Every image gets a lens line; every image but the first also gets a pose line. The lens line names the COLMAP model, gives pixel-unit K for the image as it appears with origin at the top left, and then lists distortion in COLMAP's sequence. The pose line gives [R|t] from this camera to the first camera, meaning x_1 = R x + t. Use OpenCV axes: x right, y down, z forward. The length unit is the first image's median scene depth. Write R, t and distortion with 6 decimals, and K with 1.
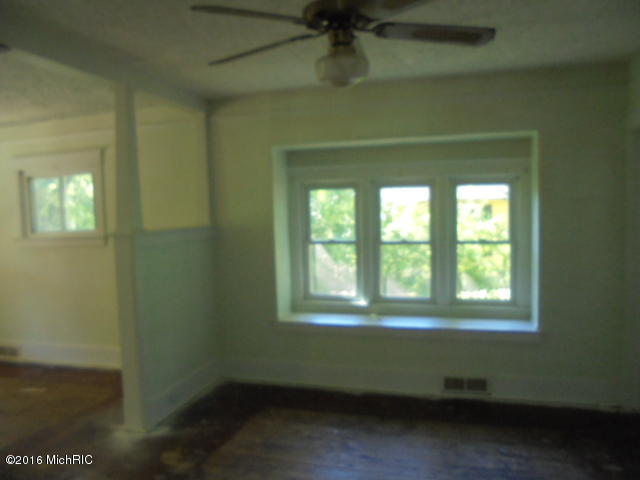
lens RADIAL K [[486.2, 0, 318.7], [0, 486.2, 239.3], [0, 0, 1]] dist [-0.093709, 0.052753]
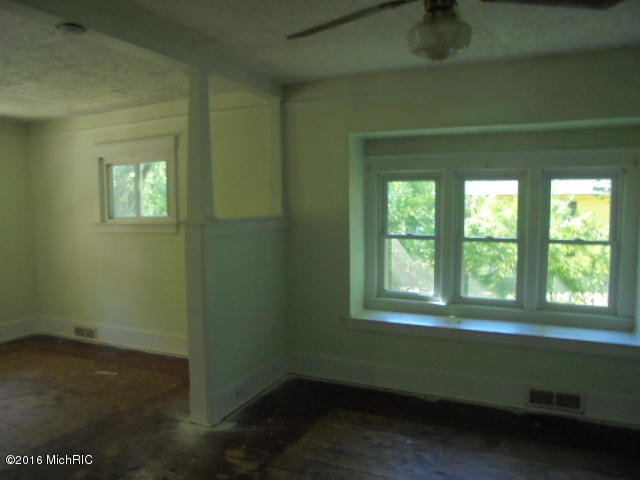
lens RADIAL K [[486.2, 0, 318.7], [0, 486.2, 238.0], [0, 0, 1]] dist [-0.093709, 0.052753]
pose [[0.989312, 0.031368, -0.142399, -0.014487], [-0.029358, 0.999438, 0.016193, -0.001930], [0.142827, -0.011839, 0.989677, 0.053162]]
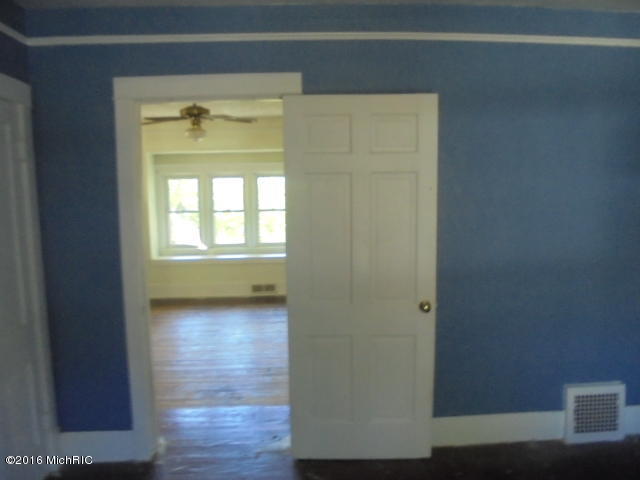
lens RADIAL K [[486.2, 0, 317.8], [0, 486.2, 239.8], [0, 0, 1]] dist [-0.093709, 0.052753]
pose [[0.945817, -0.025093, 0.323729, -0.081673], [0.016415, 0.999430, 0.029510, 0.066258], [-0.324285, -0.022597, 0.945690, -0.740678]]
